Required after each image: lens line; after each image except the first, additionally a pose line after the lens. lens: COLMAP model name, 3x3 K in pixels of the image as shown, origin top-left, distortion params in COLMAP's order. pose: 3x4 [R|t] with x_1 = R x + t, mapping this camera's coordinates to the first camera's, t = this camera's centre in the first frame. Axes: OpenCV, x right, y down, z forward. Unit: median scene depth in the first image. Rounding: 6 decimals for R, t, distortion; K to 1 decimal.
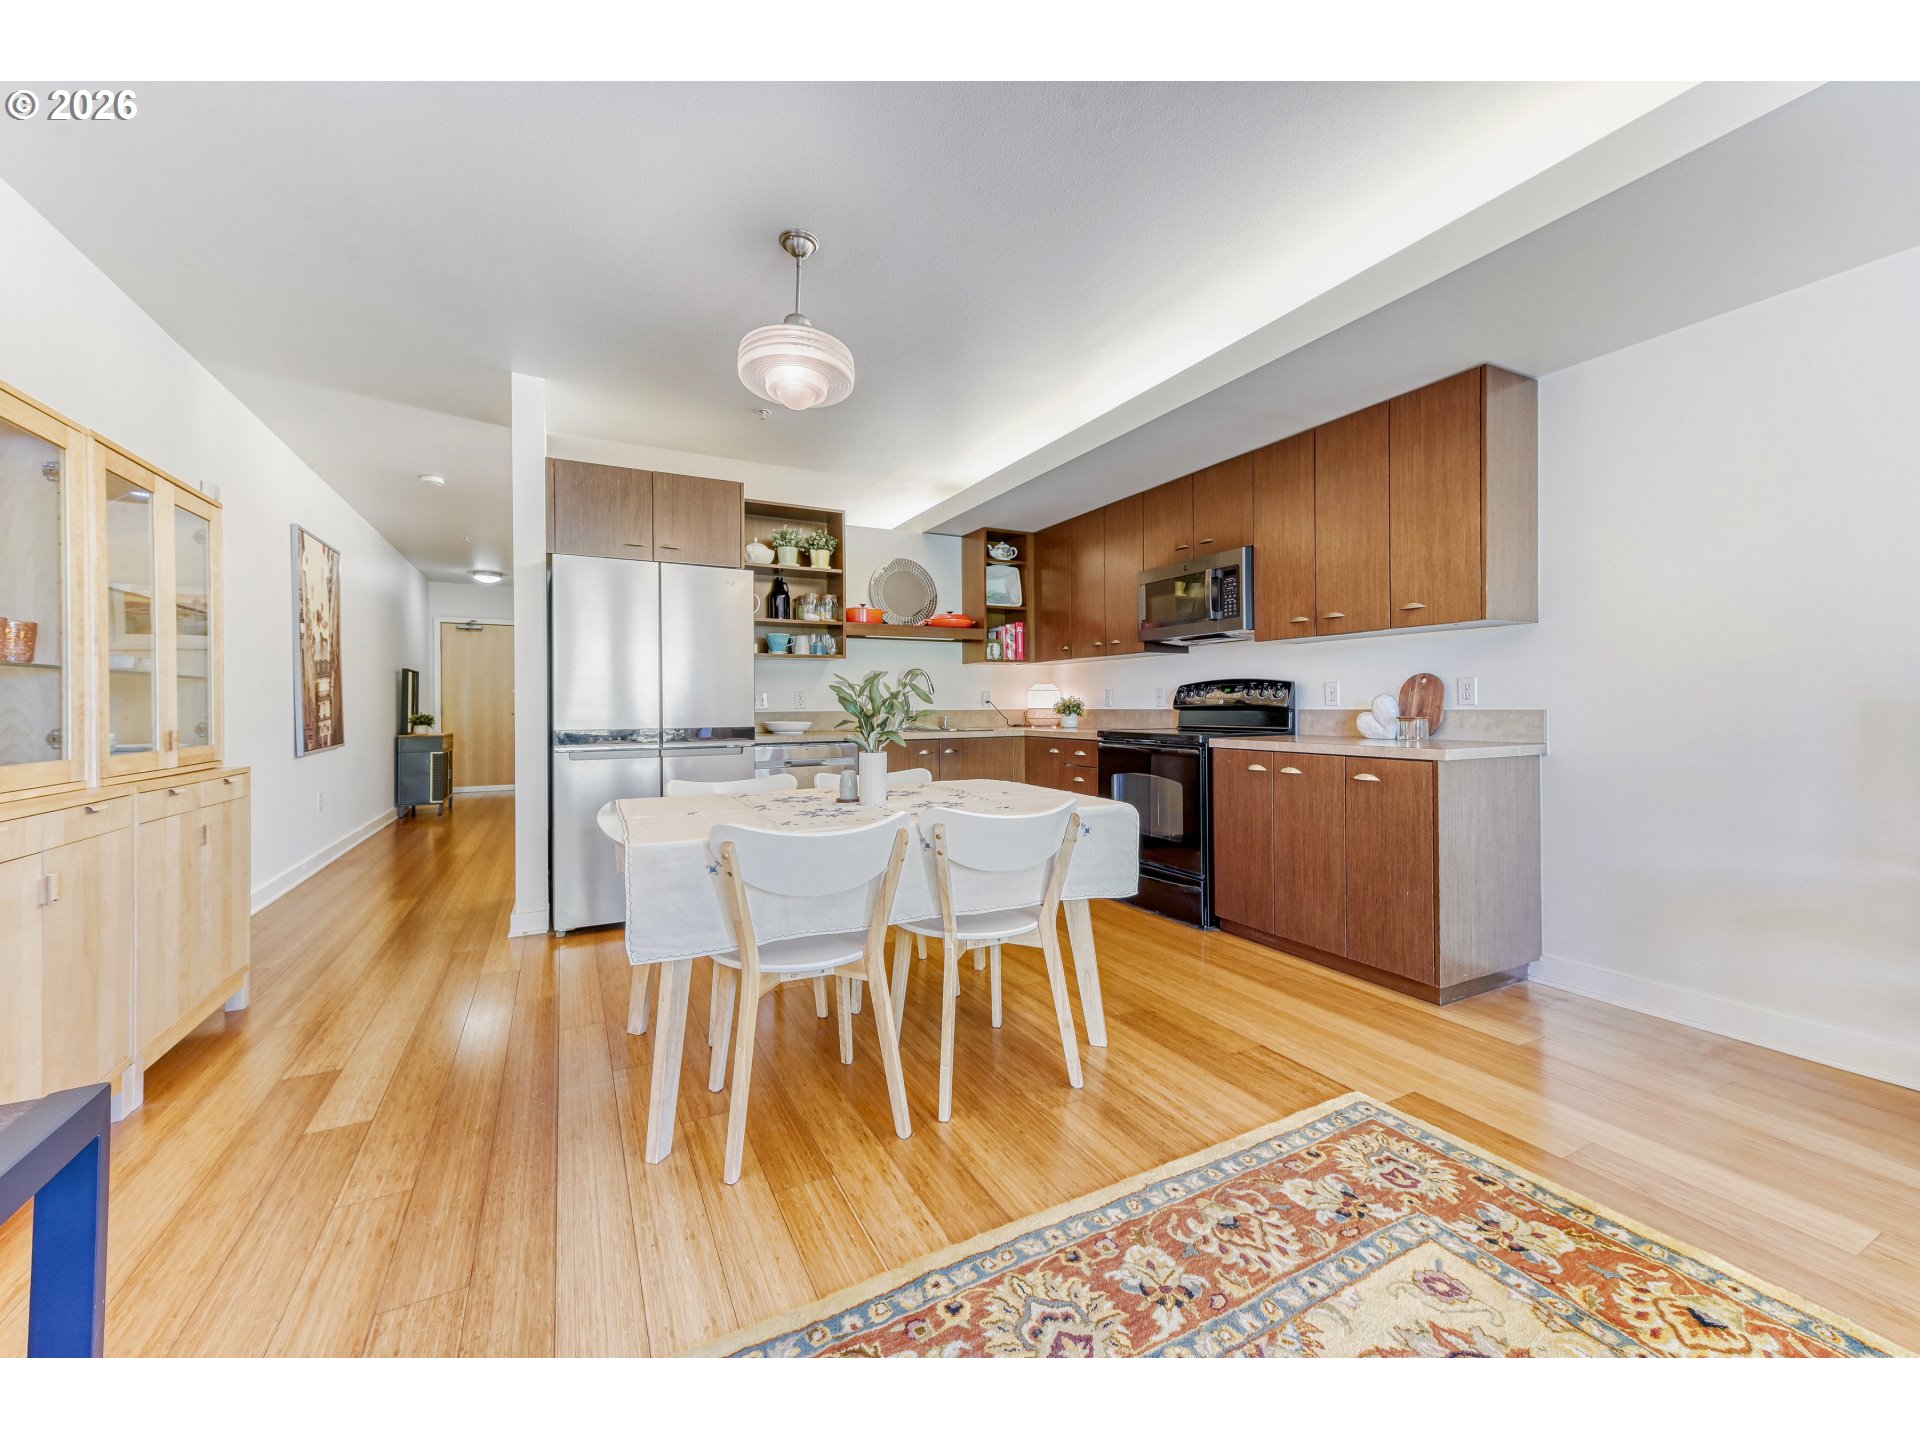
lens RADIAL K [[839.9, 0, 1047.3], [0, 839.9, 704.9], [0, 0, 1]] dist [0.013223, 0.000289]
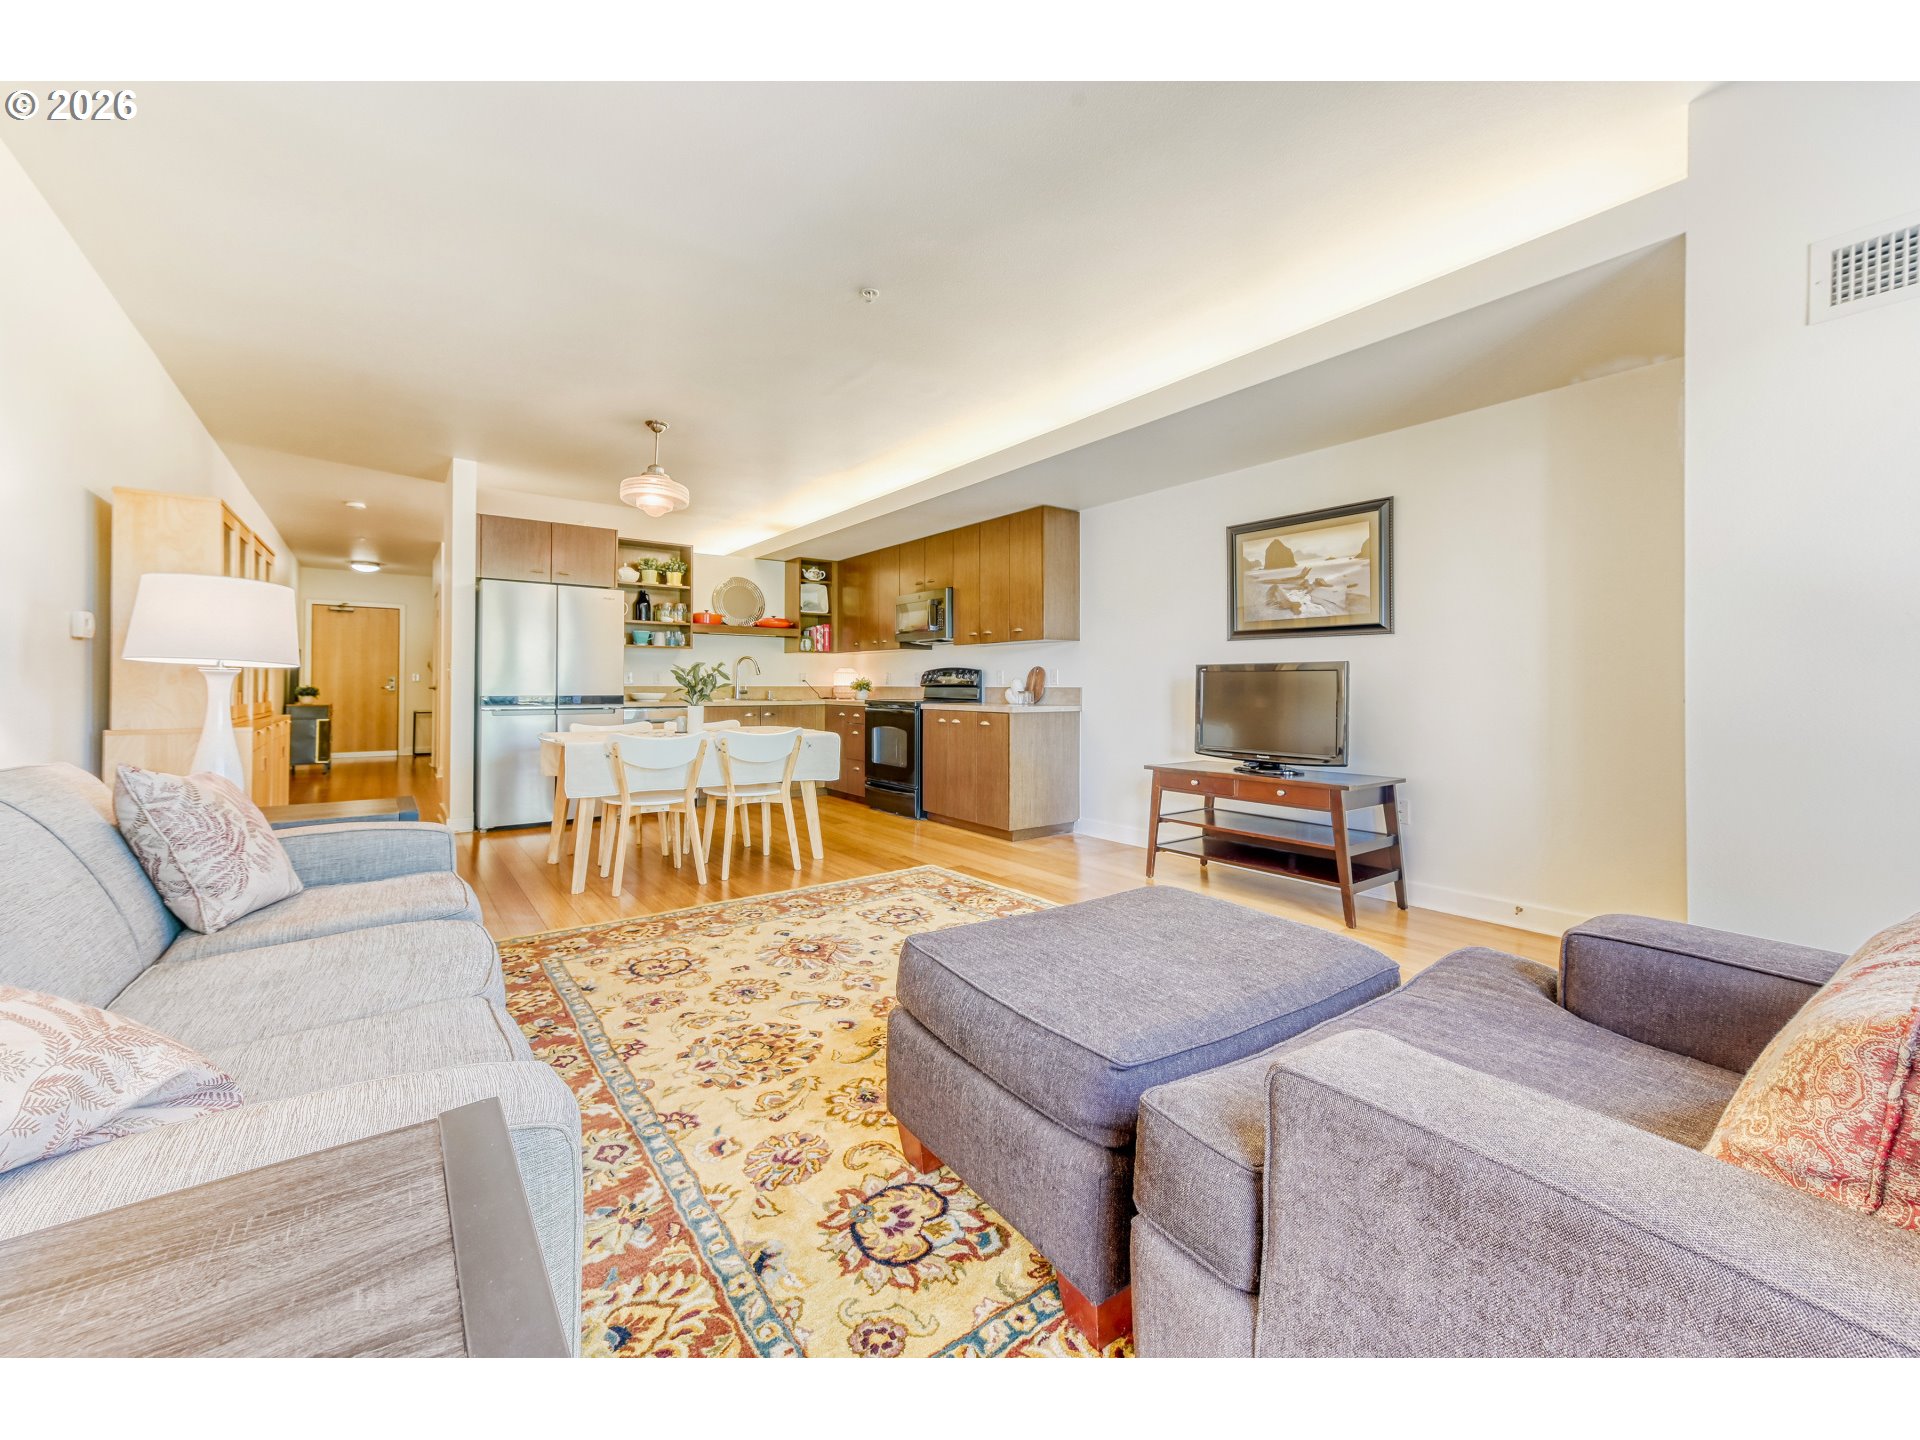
lens RADIAL K [[839.9, 0, 1073.2], [0, 839.9, 673.5], [0, 0, 1]] dist [0.013223, 0.000289]
pose [[0.985916, 0.011908, 0.166814, 0.228630], [-0.009299, 0.999822, -0.016415, 0.004916], [-0.166980, 0.014633, 0.985852, -0.735997]]
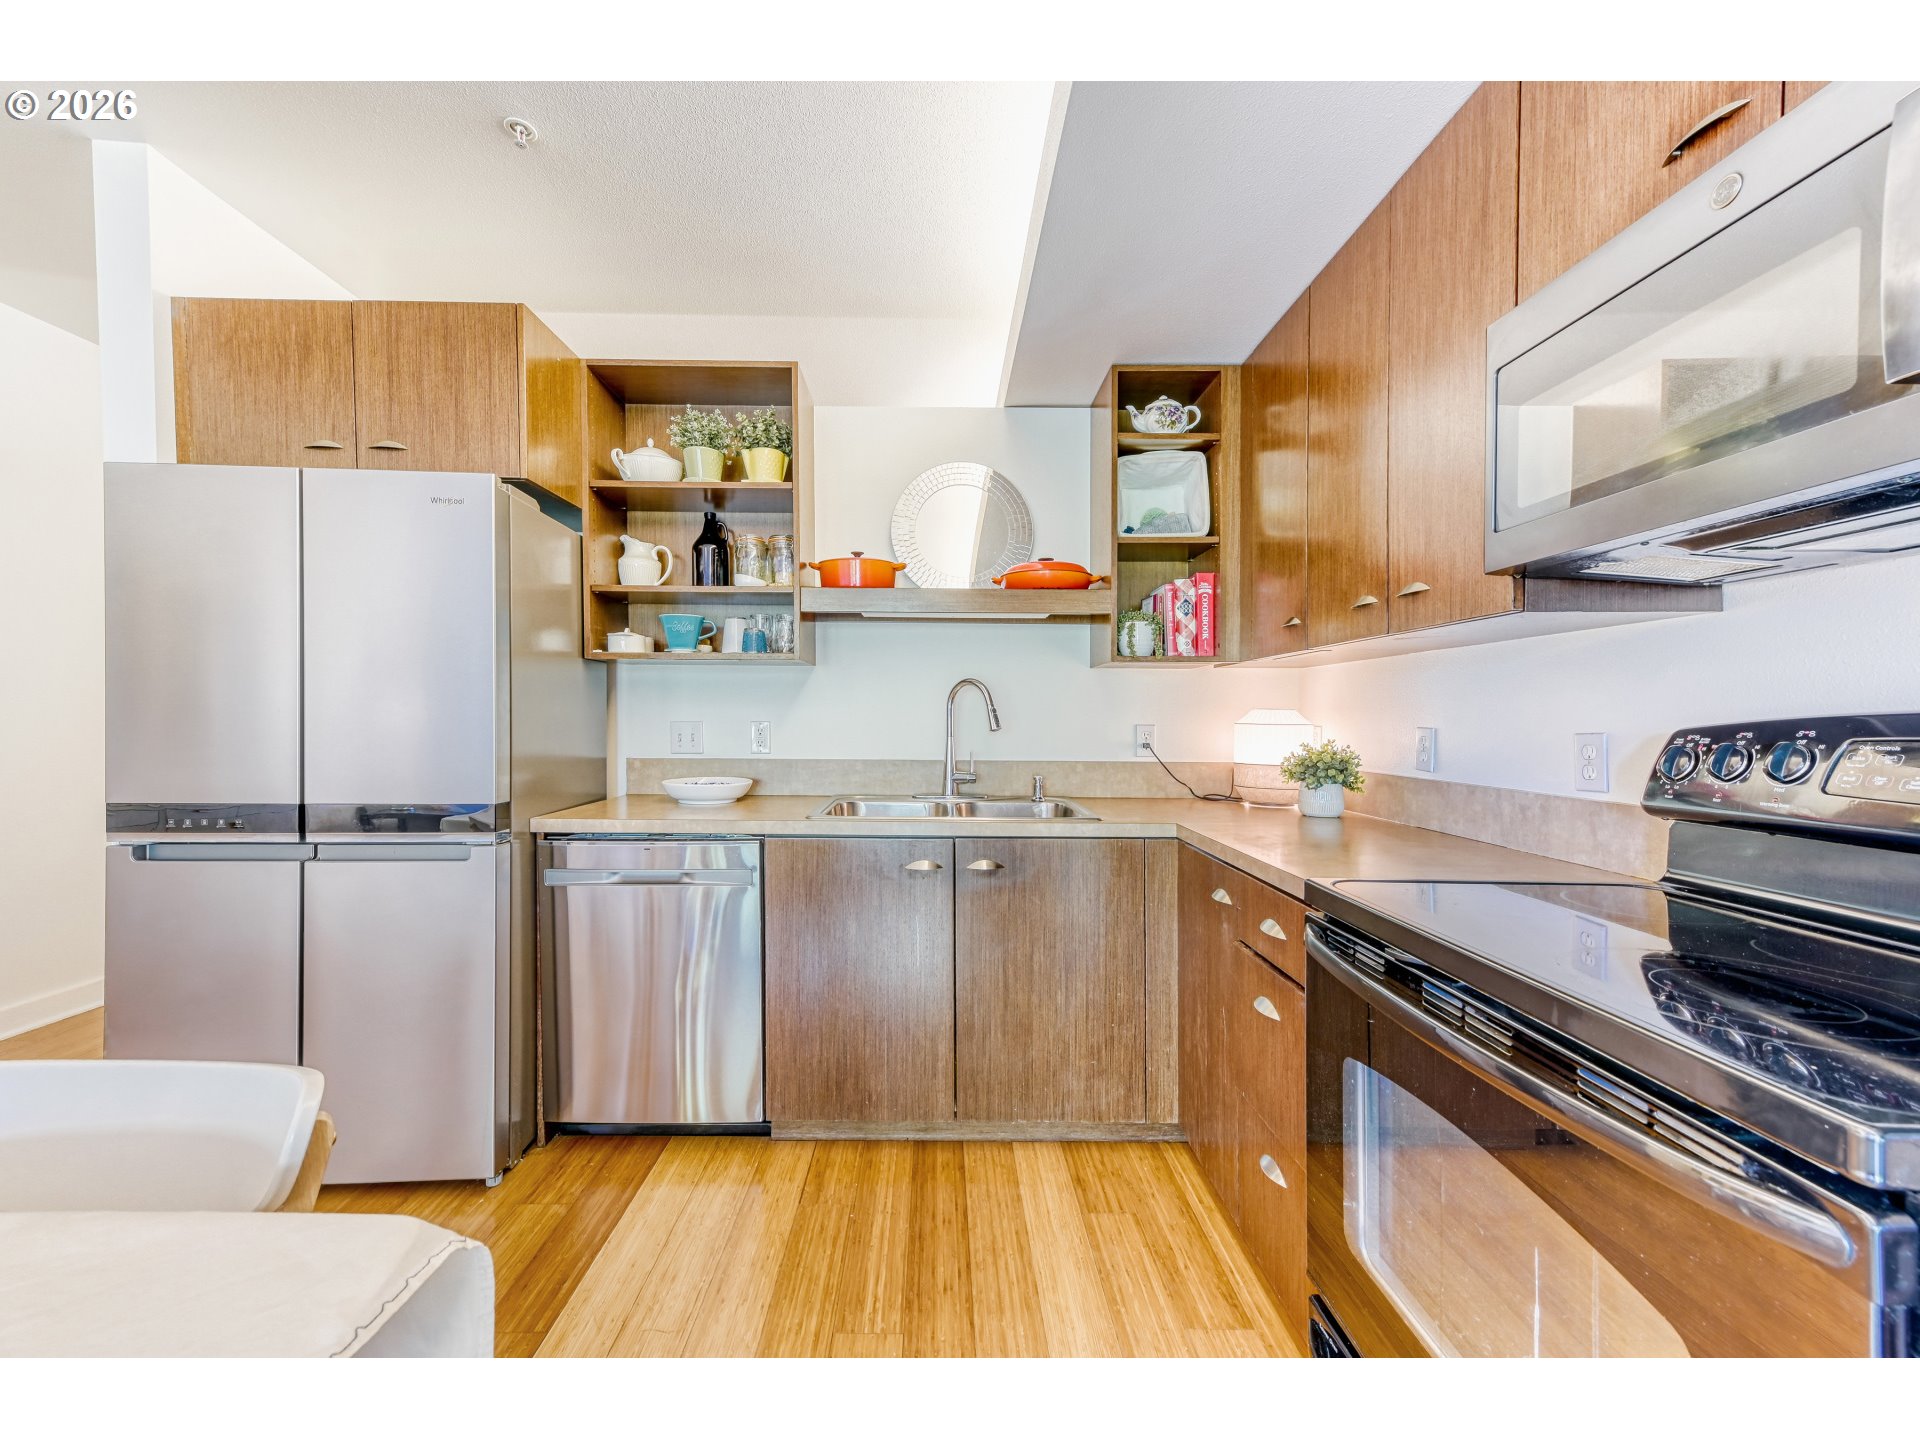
lens RADIAL K [[839.9, 0, 930.0], [0, 839.9, 715.6], [0, 0, 1]] dist [0.013223, 0.000289]
pose [[0.850900, 0.012172, -0.525186, 0.130130], [-0.013112, 0.999912, 0.001931, -0.034002], [0.525163, 0.005243, 0.850985, 0.888680]]
